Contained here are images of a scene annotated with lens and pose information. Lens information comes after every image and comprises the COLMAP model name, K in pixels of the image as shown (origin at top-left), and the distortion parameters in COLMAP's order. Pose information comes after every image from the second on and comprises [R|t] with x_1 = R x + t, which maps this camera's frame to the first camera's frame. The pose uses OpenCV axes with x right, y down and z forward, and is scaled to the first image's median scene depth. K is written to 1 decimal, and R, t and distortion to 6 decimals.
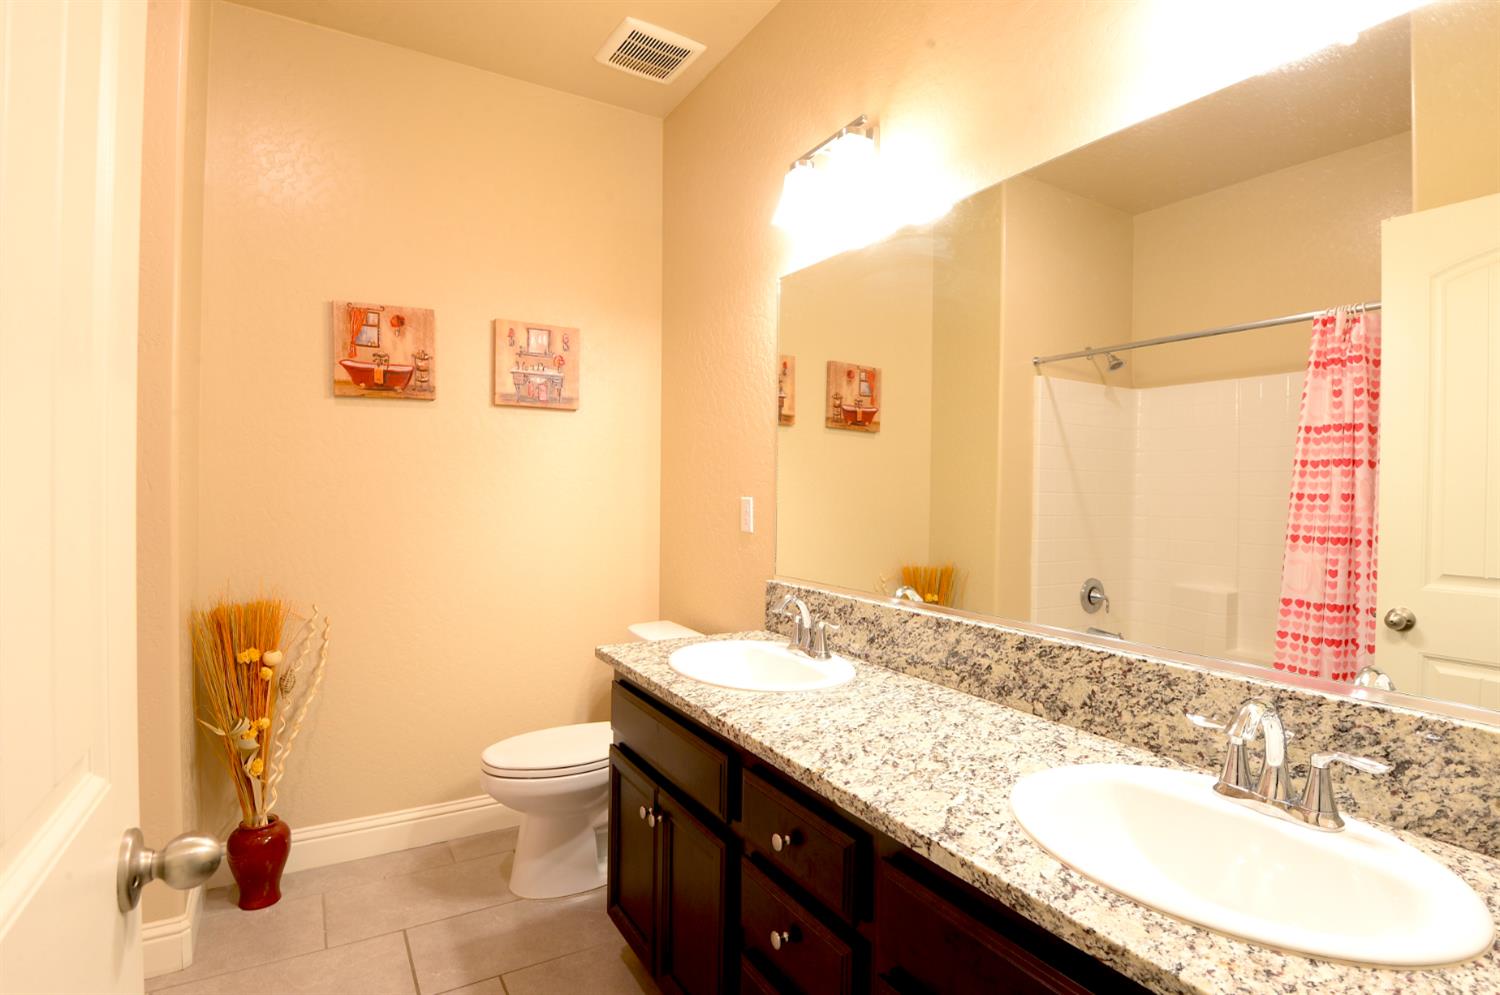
lens RADIAL K [[732.8, 0, 745.0], [0, 732.8, 496.8], [0, 0, 1]] dist [-0.010109, -0.013576]
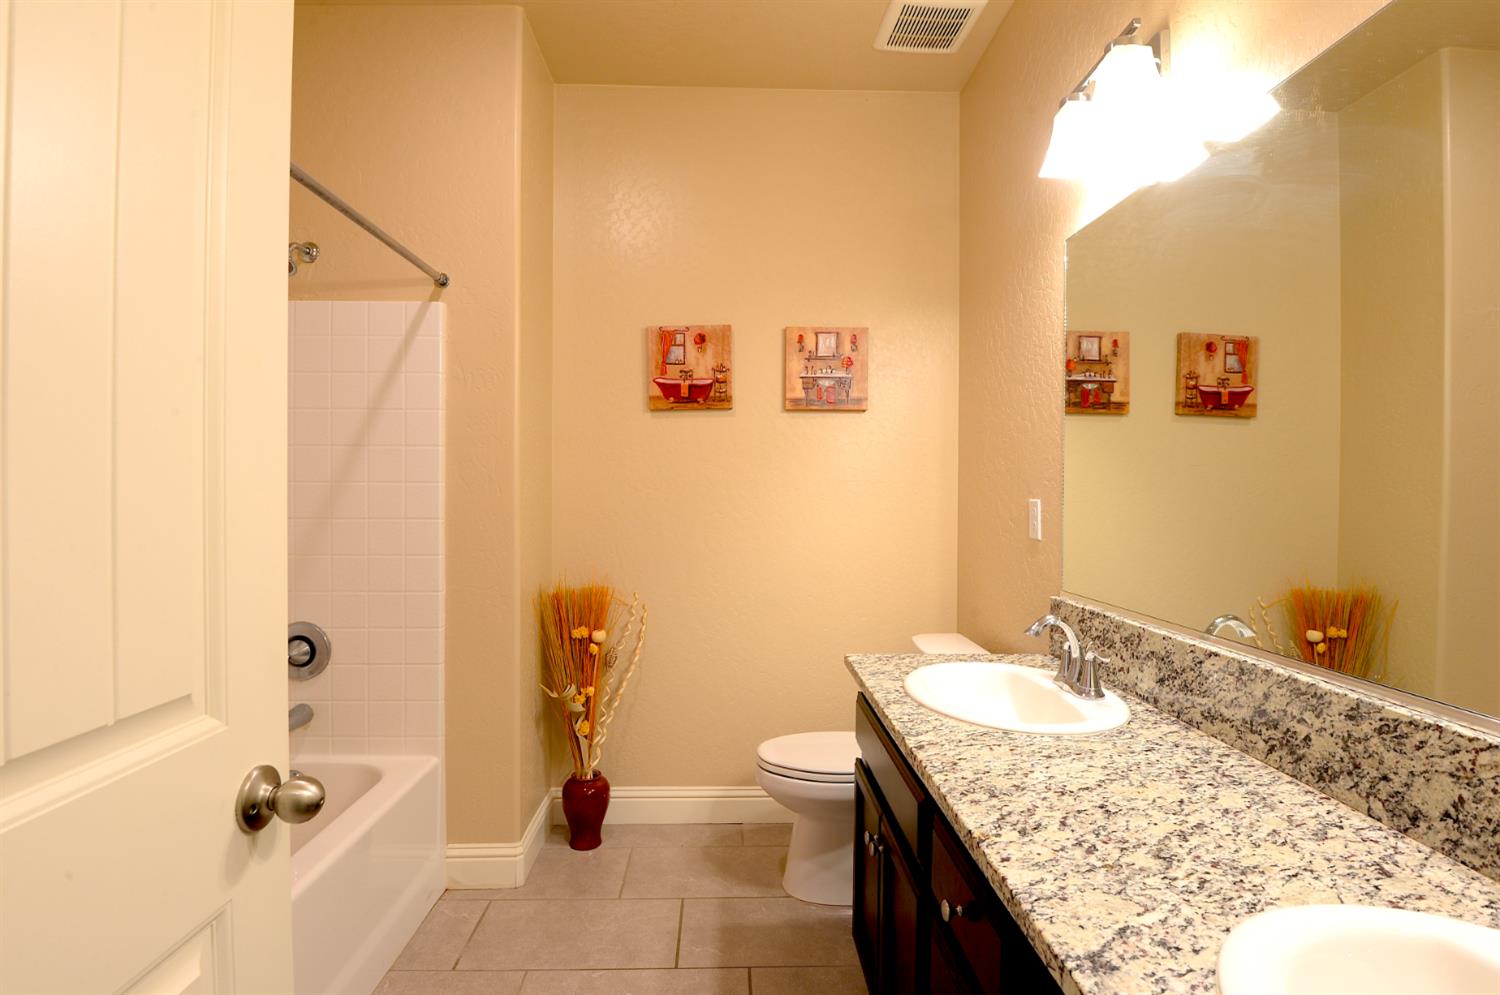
lens RADIAL K [[732.8, 0, 741.8], [0, 732.8, 496.2], [0, 0, 1]] dist [-0.010109, -0.013576]
pose [[0.875662, -0.002440, -0.482918, 0.125646], [0.000172, 0.999989, -0.004741, 0.001436], [0.482924, 0.004069, 0.875653, 0.079812]]
